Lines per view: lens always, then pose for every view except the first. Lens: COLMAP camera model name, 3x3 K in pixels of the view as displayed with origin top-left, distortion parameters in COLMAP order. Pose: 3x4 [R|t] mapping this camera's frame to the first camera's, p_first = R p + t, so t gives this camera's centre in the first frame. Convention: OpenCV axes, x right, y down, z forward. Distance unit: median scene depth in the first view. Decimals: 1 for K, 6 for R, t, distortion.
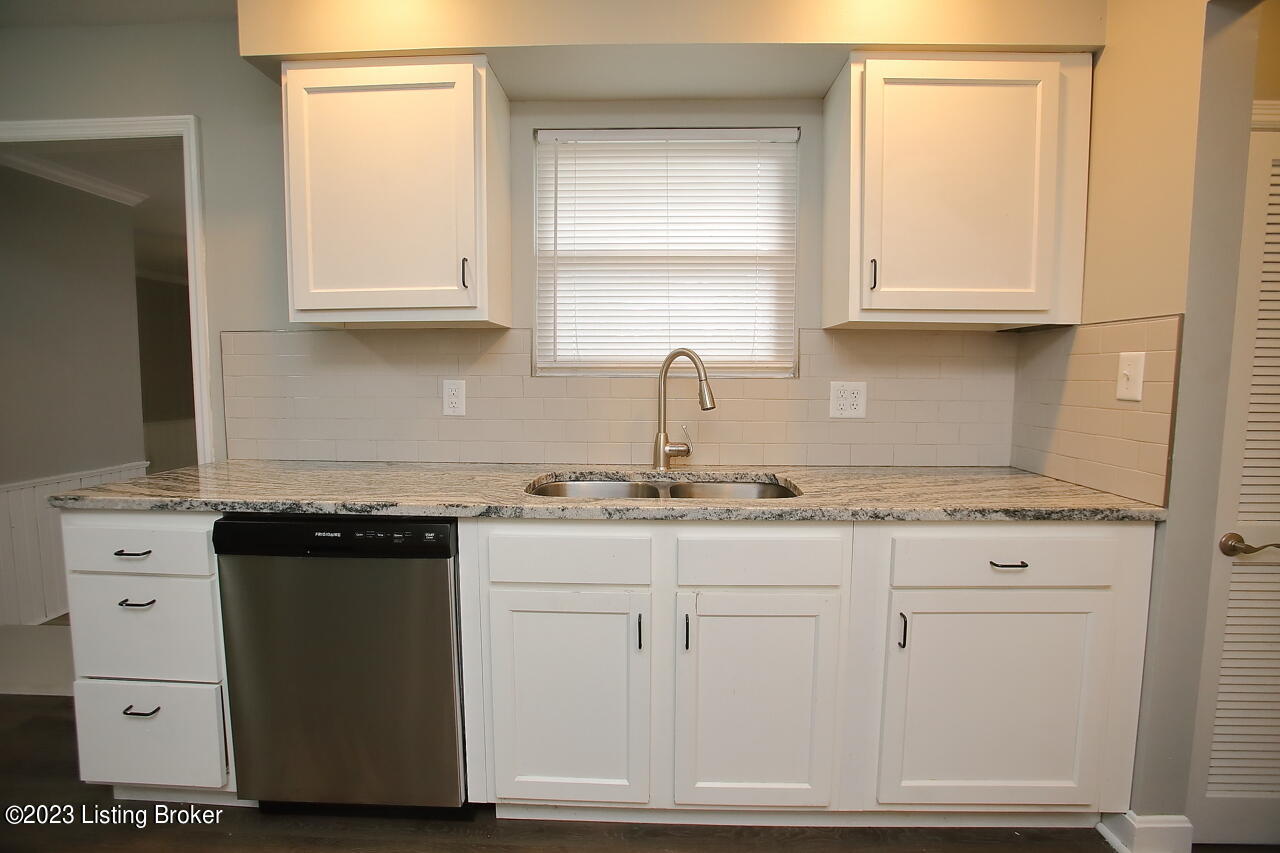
lens RADIAL K [[586.1, 0, 641.0], [0, 586.1, 422.2], [0, 0, 1]] dist [-0.080286, 0.033120]
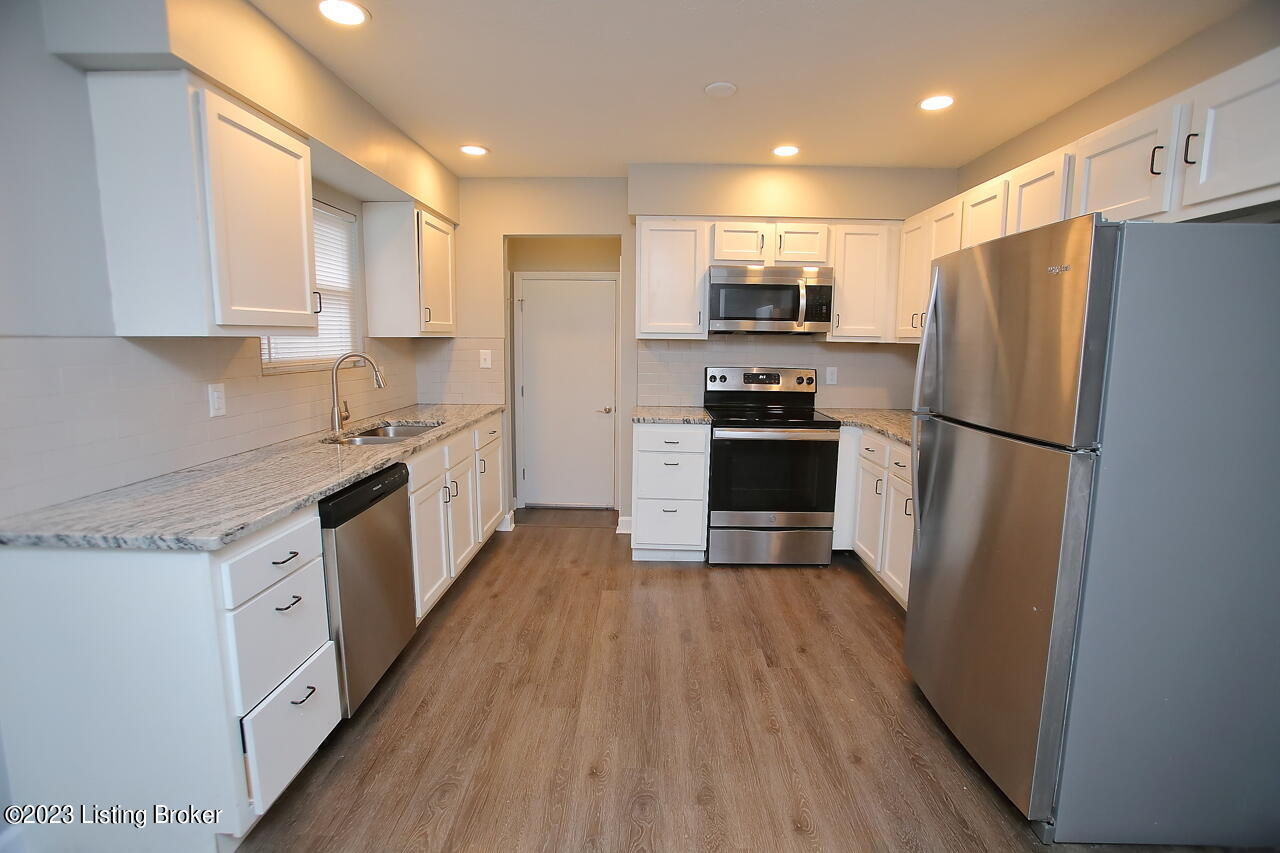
lens RADIAL K [[586.1, 0, 641.0], [0, 586.1, 422.2], [0, 0, 1]] dist [-0.080286, 0.033120]
pose [[-0.013436, -0.144023, 0.989483, -1.817793], [0.078714, 0.986349, 0.144635, -0.120605], [-0.996807, 0.079830, -0.001916, 0.275318]]
